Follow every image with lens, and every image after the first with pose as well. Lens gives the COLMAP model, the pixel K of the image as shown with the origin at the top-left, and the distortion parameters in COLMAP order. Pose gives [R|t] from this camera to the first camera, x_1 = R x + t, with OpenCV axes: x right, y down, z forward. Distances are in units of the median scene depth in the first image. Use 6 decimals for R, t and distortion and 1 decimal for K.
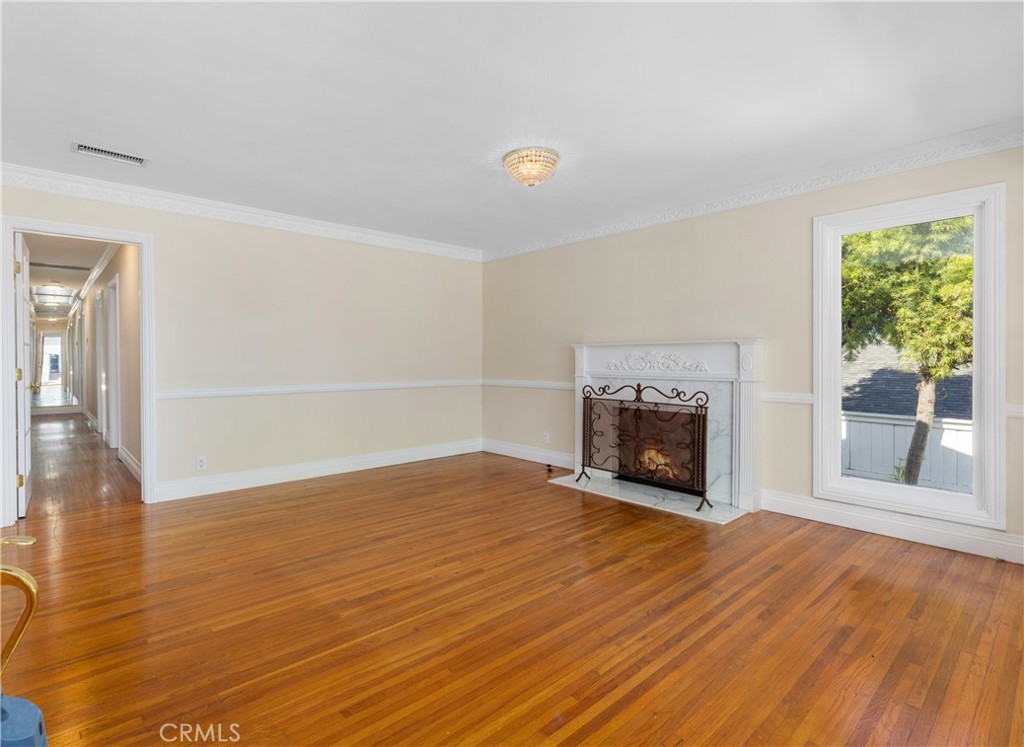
lens RADIAL K [[517.1, 0, 510.7], [0, 517.1, 360.5], [0, 0, 1]] dist [0.001089, -0.000024]
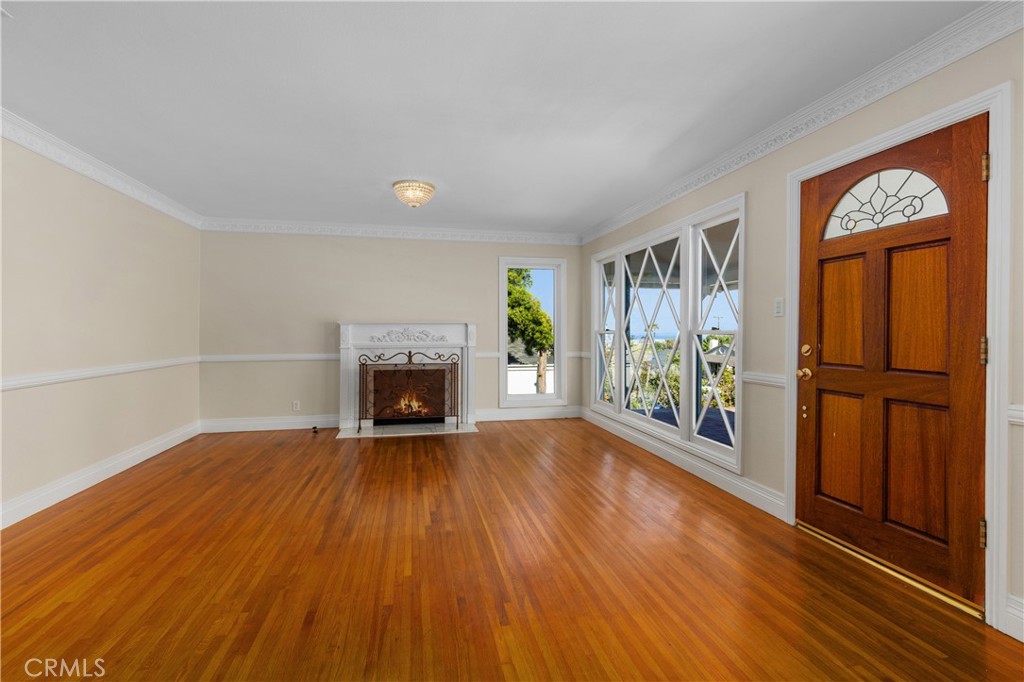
lens RADIAL K [[466.0, 0, 507.4], [0, 466.0, 319.9], [0, 0, 1]] dist [0.000615, -0.000163]
pose [[0.462490, 0.021212, 0.886371, -0.761758], [0.002894, 0.999672, -0.025433, -0.007091], [-0.886620, 0.014327, 0.462277, 0.178241]]
